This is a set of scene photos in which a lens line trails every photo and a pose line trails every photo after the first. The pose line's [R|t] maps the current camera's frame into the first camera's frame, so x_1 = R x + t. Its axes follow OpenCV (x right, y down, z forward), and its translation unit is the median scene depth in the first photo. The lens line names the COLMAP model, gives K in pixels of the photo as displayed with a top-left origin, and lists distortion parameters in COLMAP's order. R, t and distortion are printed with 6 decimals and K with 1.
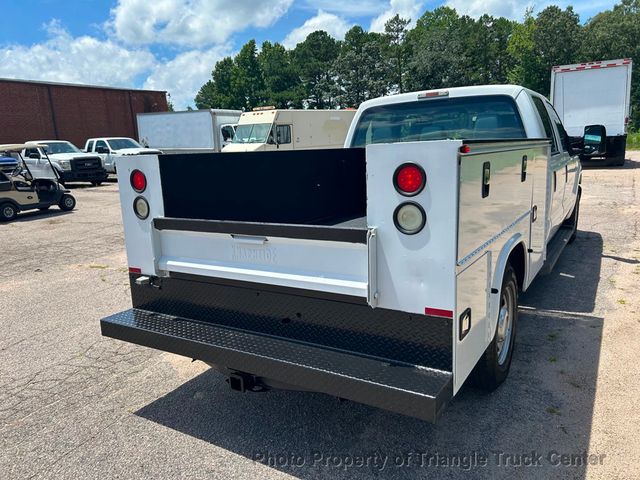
lens RADIAL K [[486.4, 0, 320.0], [0, 486.4, 240.0], [0, 0, 1]] dist [0.058266, -0.070366]
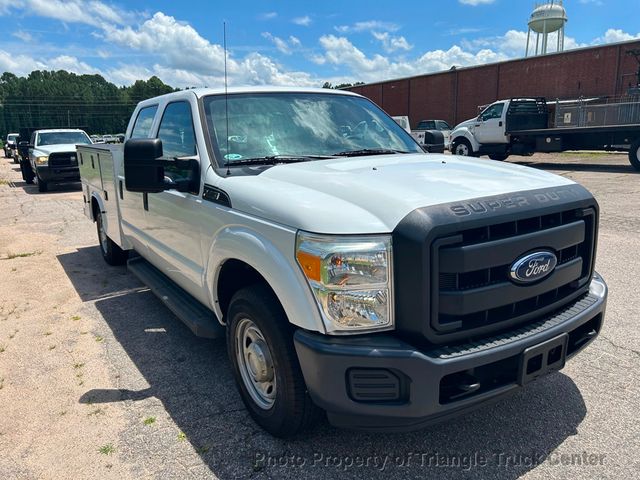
lens RADIAL K [[486.4, 0, 320.0], [0, 486.4, 240.0], [0, 0, 1]] dist [0.058266, -0.070366]
pose [[-0.427473, 0.257465, -0.866590, 0.296708], [-0.118652, 0.934317, 0.336116, -0.102733], [0.896208, 0.246503, -0.368847, 0.428501]]
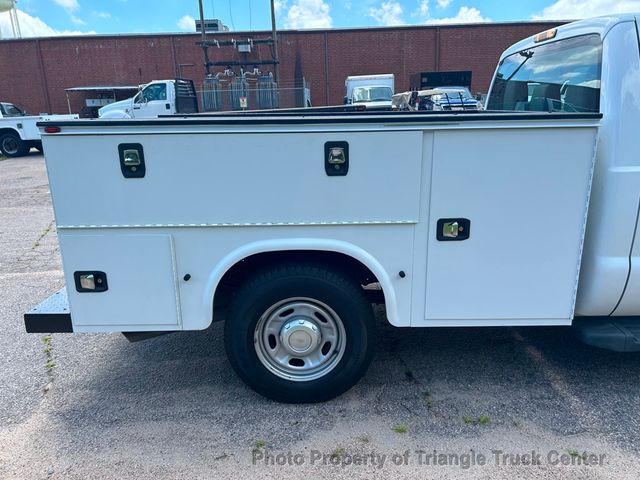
lens RADIAL K [[490.0, 0, 326.5], [0, 490.0, 236.0], [0, 0, 1]] dist [0.018283, -0.002266]
pose [[0.529149, 0.253397, -0.809809, 0.170498], [-0.161174, 0.967009, 0.197271, -0.028943], [0.833081, 0.026134, 0.552533, 0.092073]]
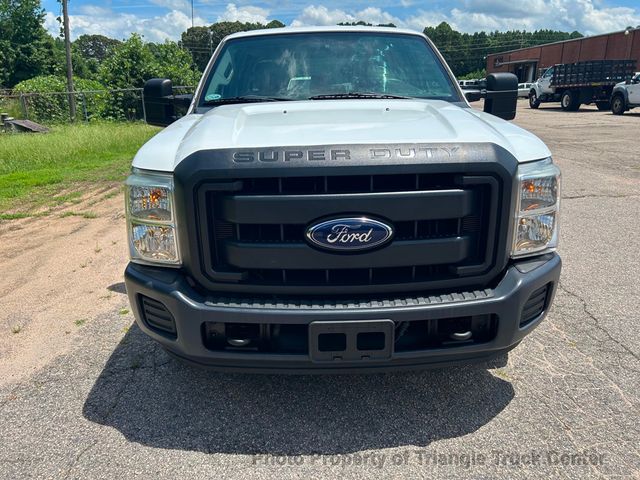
lens RADIAL K [[486.4, 0, 320.0], [0, 486.4, 240.0], [0, 0, 1]] dist [0.058266, -0.070366]
pose [[-0.838127, 0.224584, -0.497096, 0.225894], [-0.041041, 0.882763, 0.468023, -0.108893], [0.543929, 0.412664, -0.730650, 0.506608]]
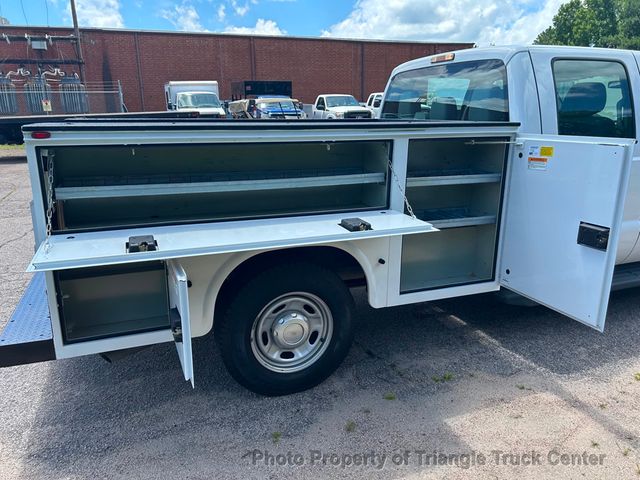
lens RADIAL K [[486.4, 0, 320.0], [0, 486.4, 240.0], [0, 0, 1]] dist [0.058266, -0.070366]
pose [[0.795995, 0.196978, -0.572357, 0.146617], [-0.144197, 0.980055, 0.136749, -0.020543], [0.587877, -0.026319, 0.808522, 0.049938]]
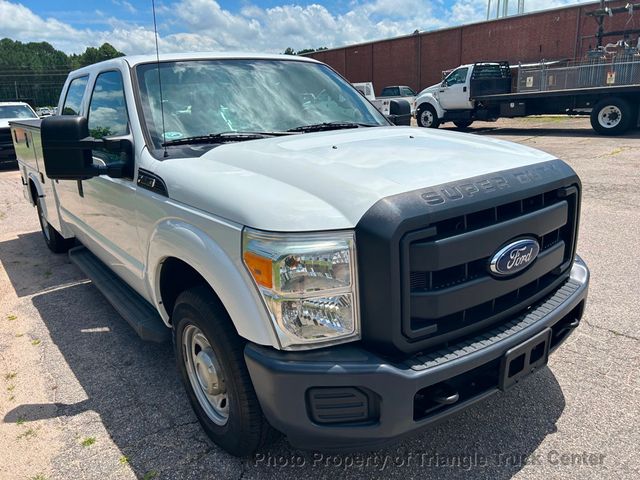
lens RADIAL K [[486.4, 0, 320.0], [0, 486.4, 240.0], [0, 0, 1]] dist [0.058266, -0.070366]
pose [[-0.361098, 0.324649, -0.874192, 0.278385], [-0.111032, 0.915807, 0.385967, -0.102168], [0.925894, 0.236435, -0.294650, 0.423870]]
